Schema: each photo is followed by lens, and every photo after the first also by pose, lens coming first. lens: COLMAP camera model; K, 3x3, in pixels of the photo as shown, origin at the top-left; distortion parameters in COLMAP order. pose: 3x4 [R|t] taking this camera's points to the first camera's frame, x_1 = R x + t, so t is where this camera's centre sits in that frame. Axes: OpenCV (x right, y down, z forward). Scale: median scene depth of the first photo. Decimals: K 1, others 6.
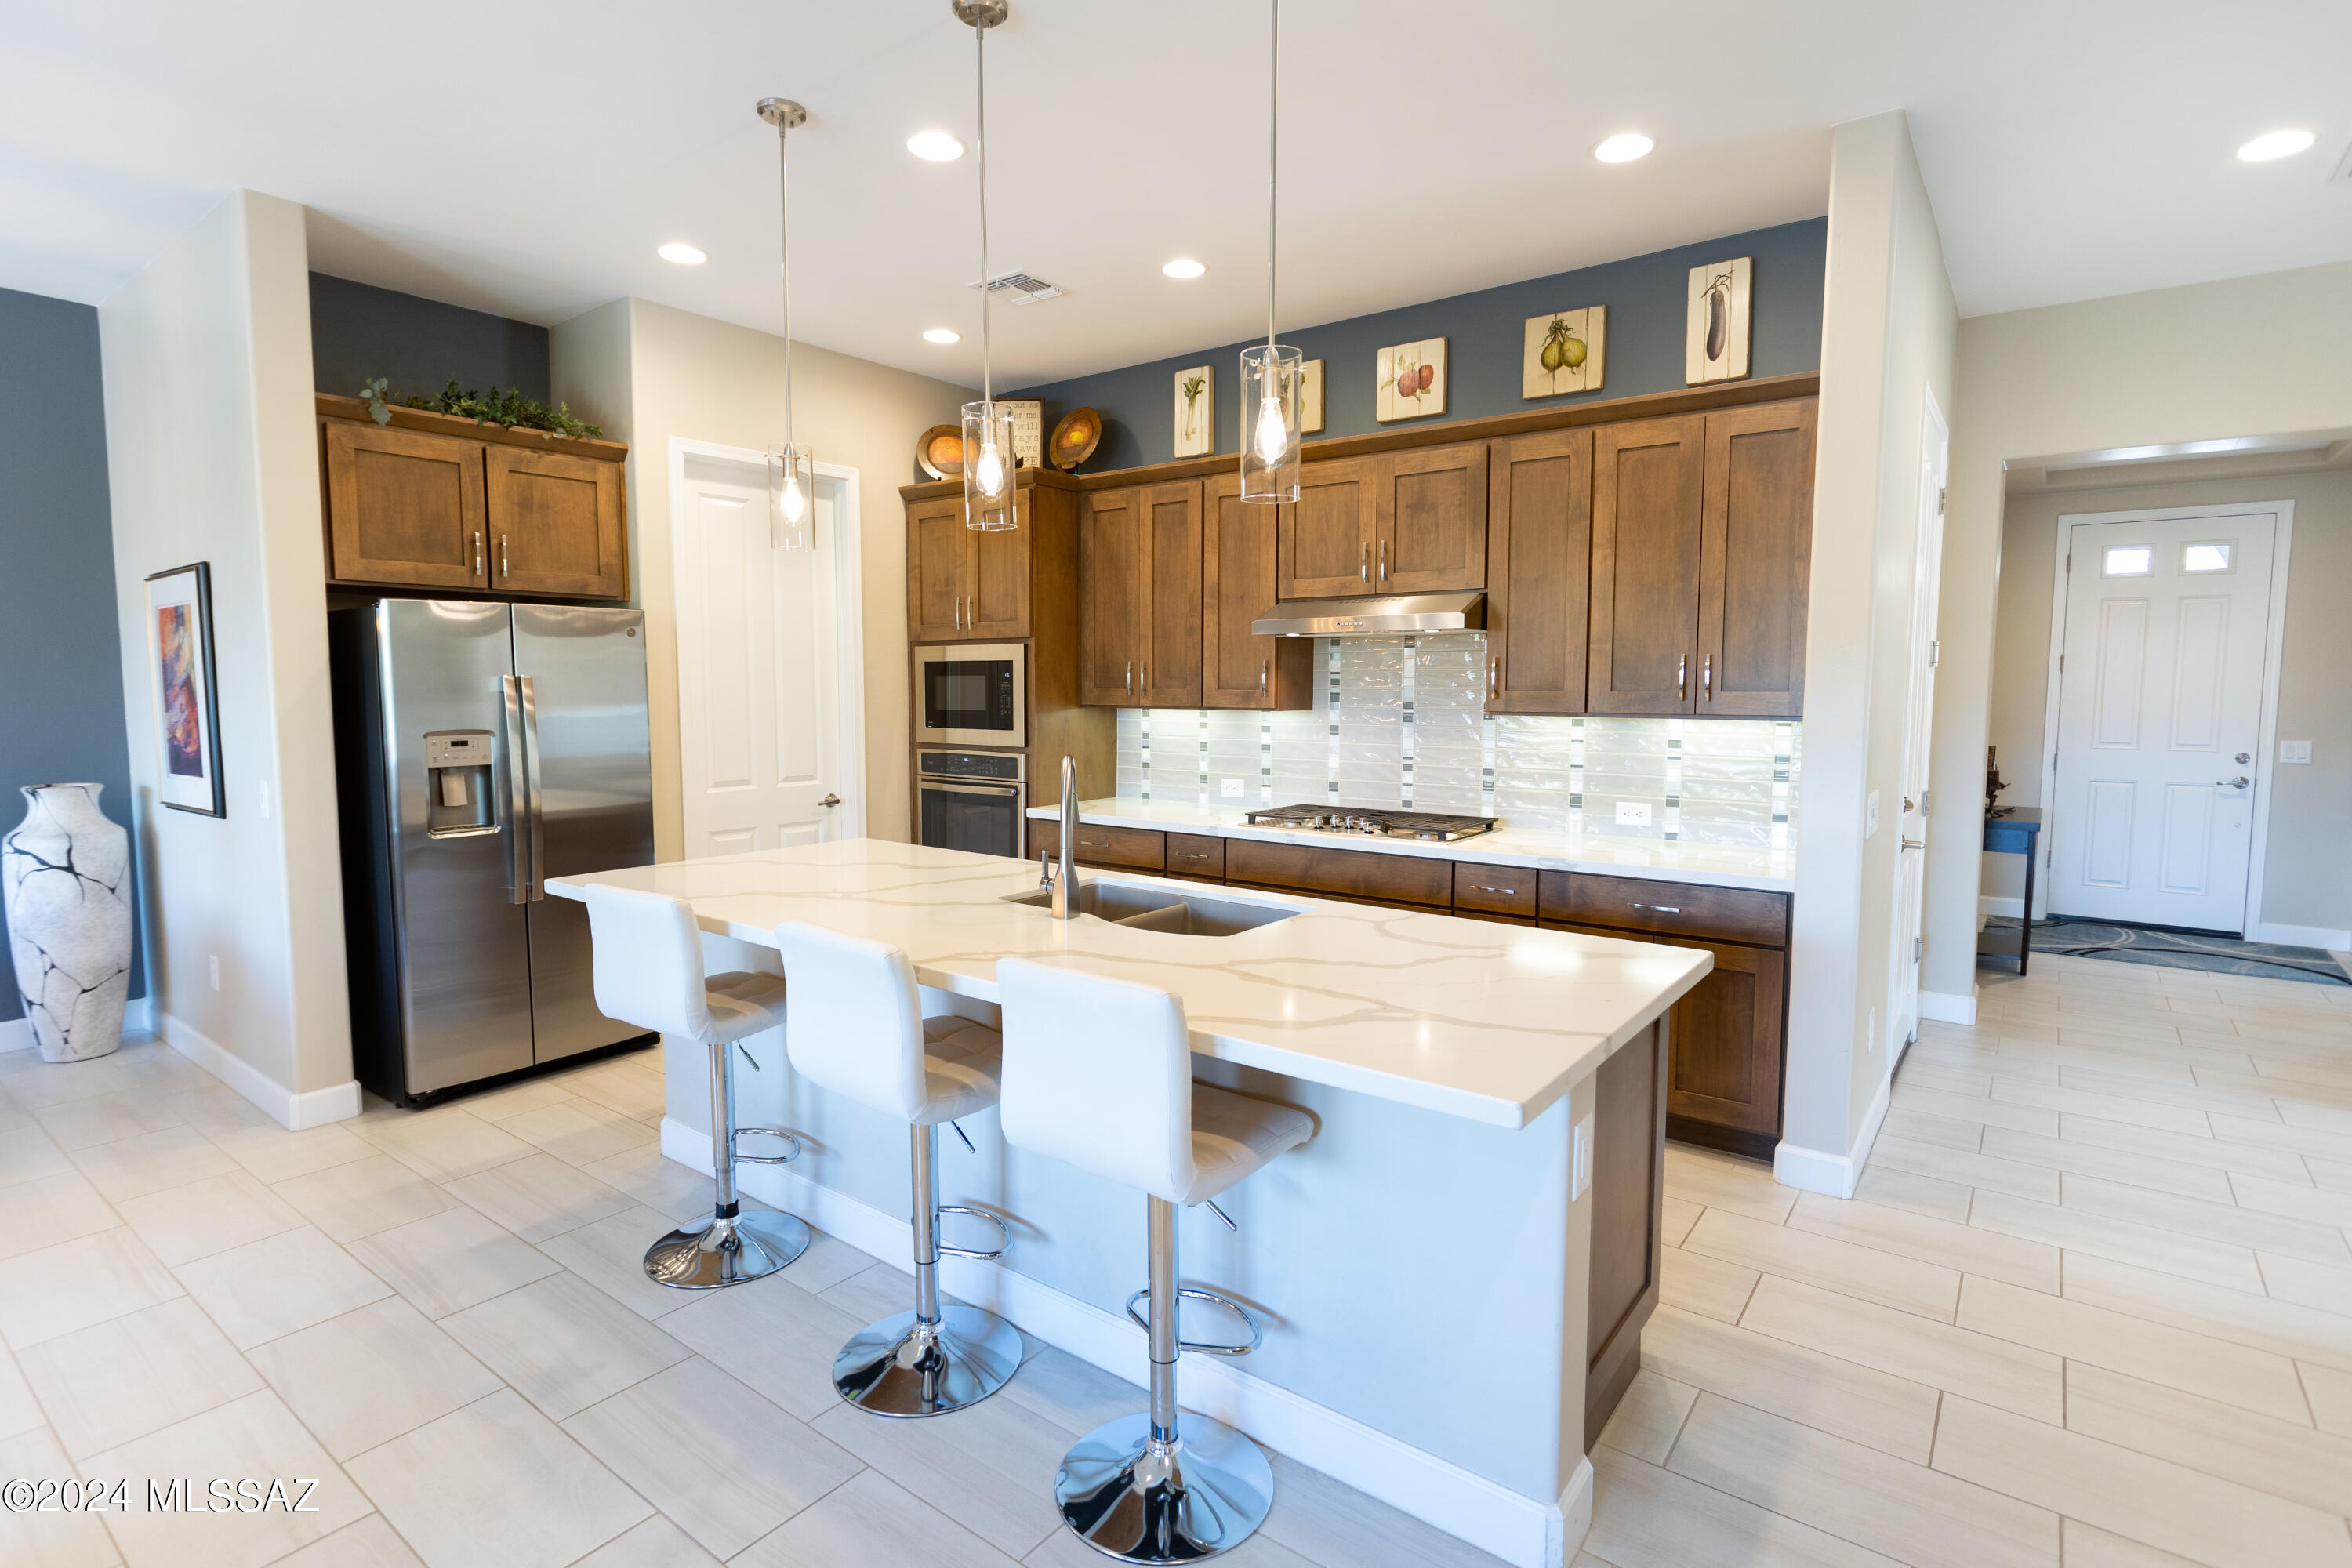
lens RADIAL K [[1155.8, 0, 1181.6], [0, 1155.8, 768.7], [0, 0, 1]] dist [-0.001555, 0.003876]
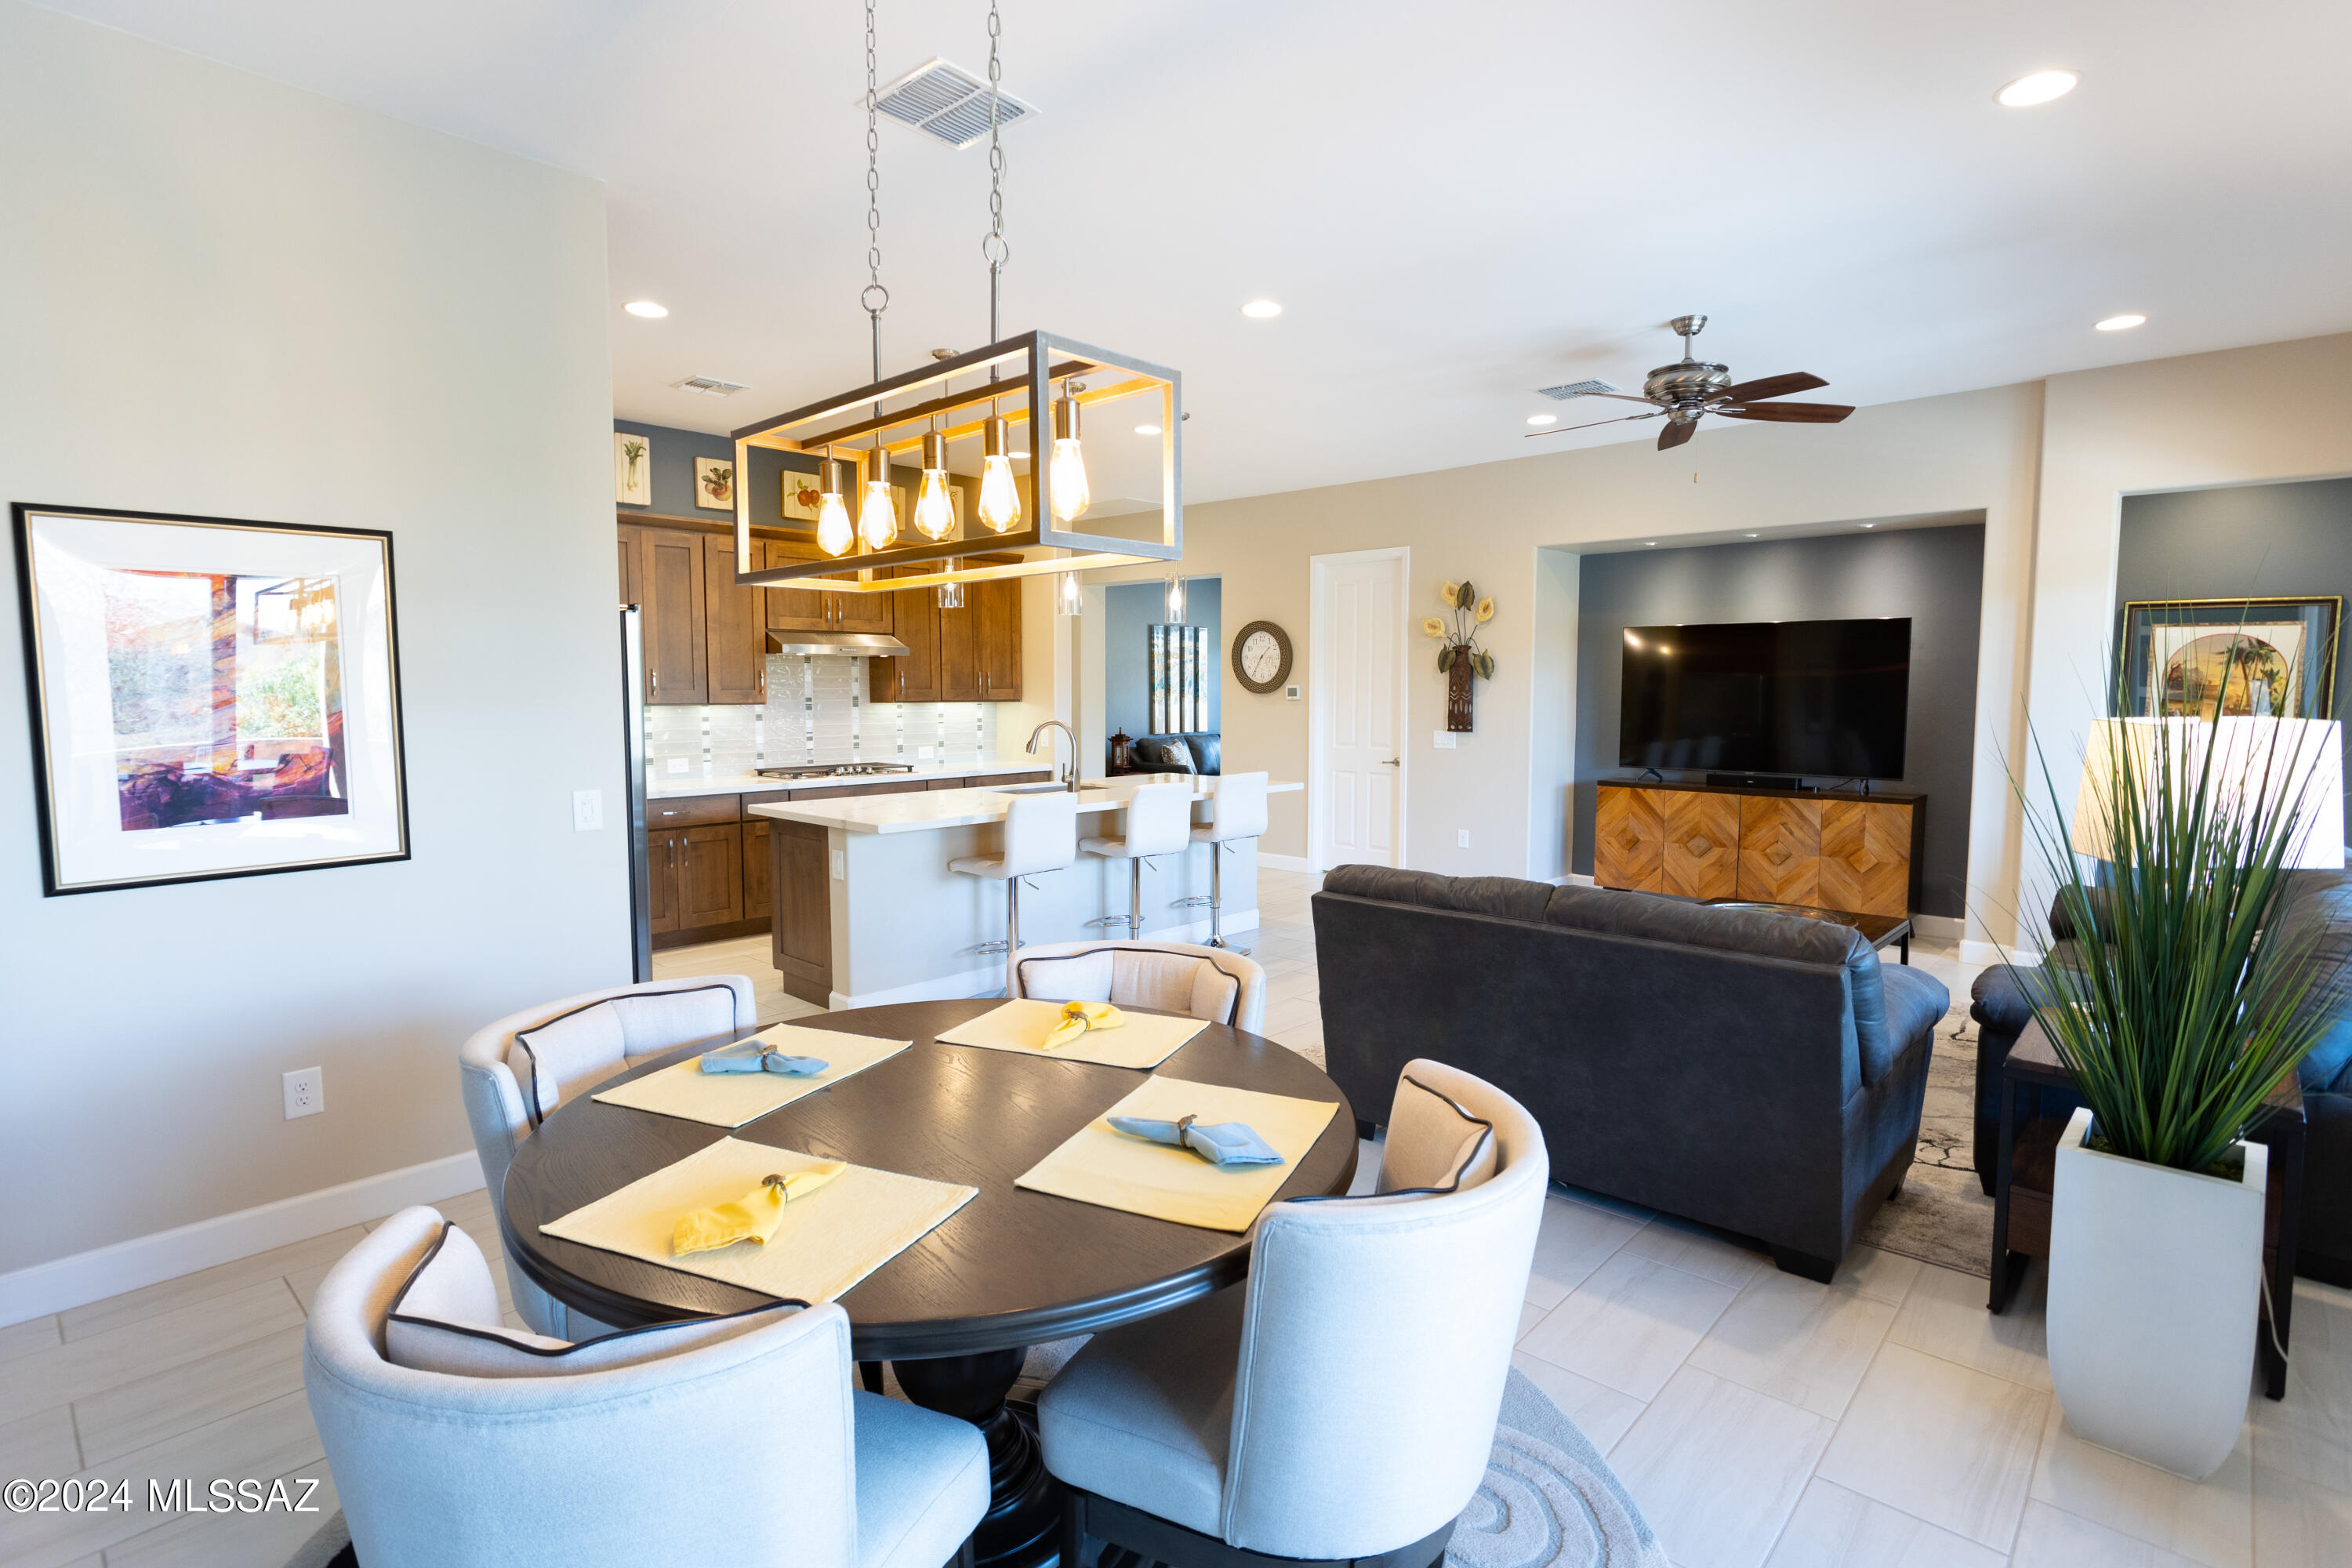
lens RADIAL K [[1155.8, 0, 1183.2], [0, 1155.8, 773.3], [0, 0, 1]] dist [-0.001555, 0.003876]
pose [[0.091100, -0.076760, 0.992879, -1.454115], [0.073289, 0.994838, 0.070187, -0.029726], [-0.993141, 0.066373, 0.096256, 0.369942]]
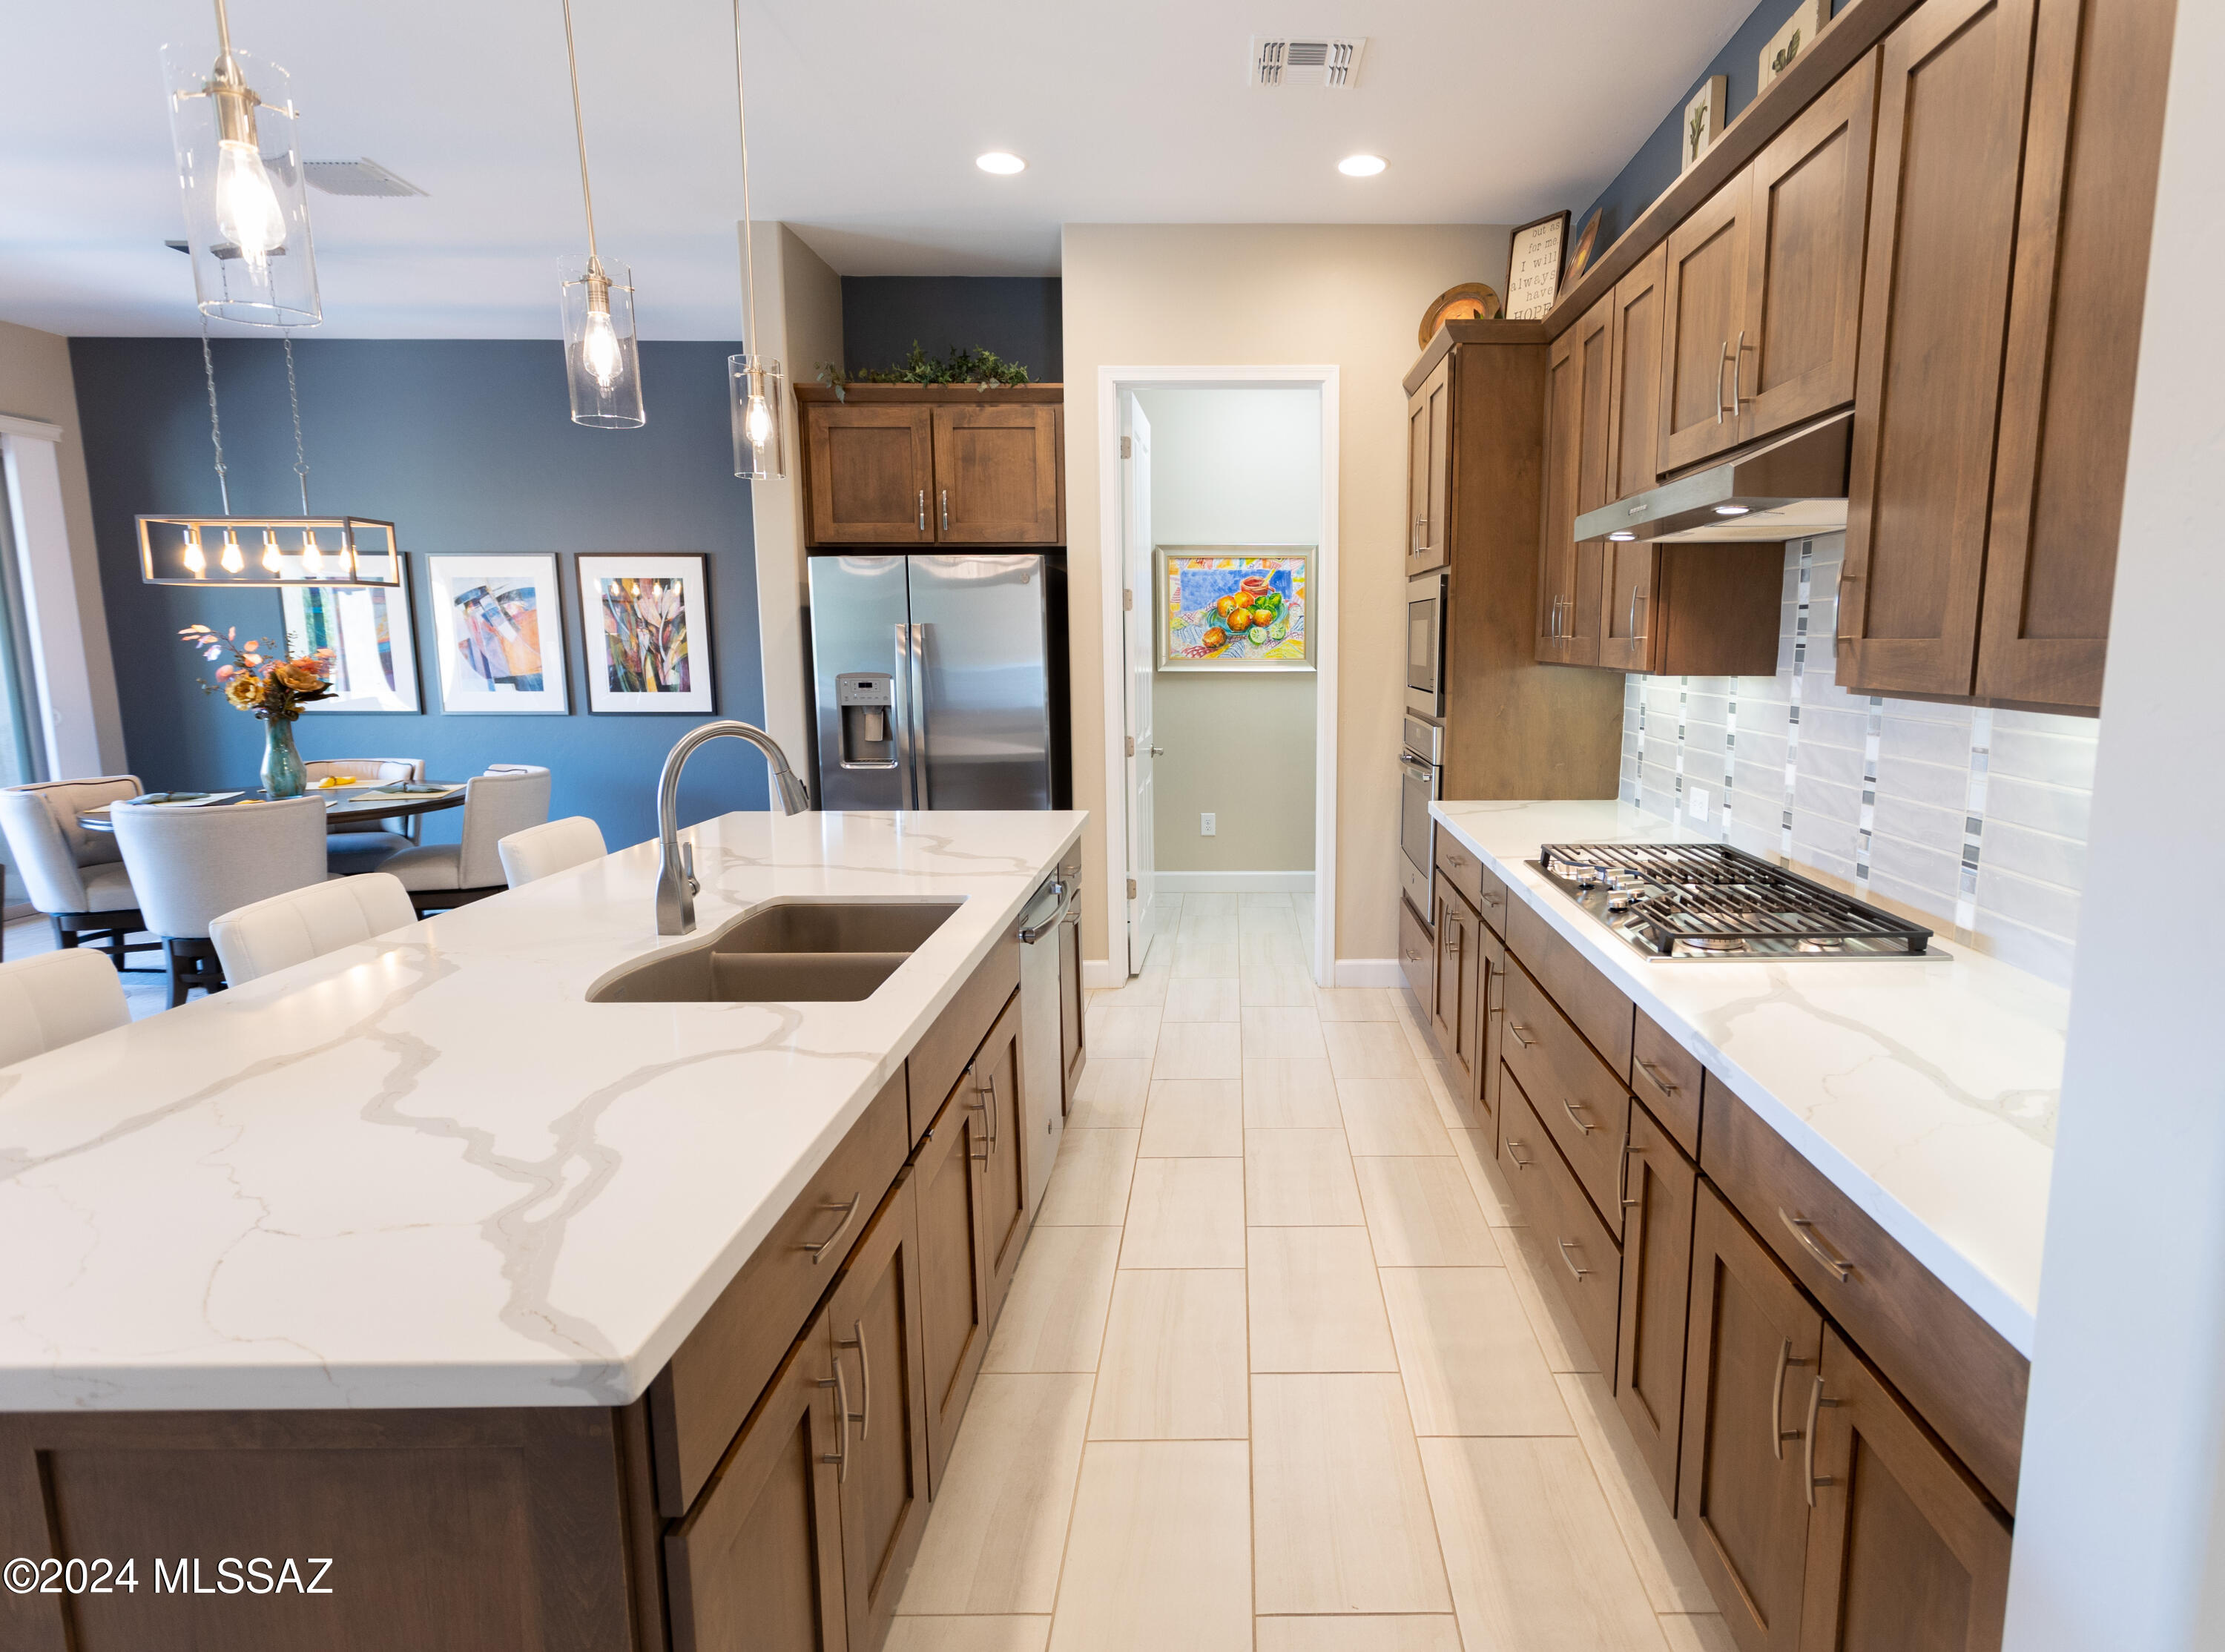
lens RADIAL K [[1206.9, 0, 1240.3], [0, 1206.9, 816.0], [0, 0, 1]] dist [-0.001579, 0.002187]
pose [[0.607856, 0.115946, -0.785537, 0.474183], [-0.058495, 0.993132, 0.101323, -0.032170], [0.791890, -0.015640, 0.610464, 0.517457]]
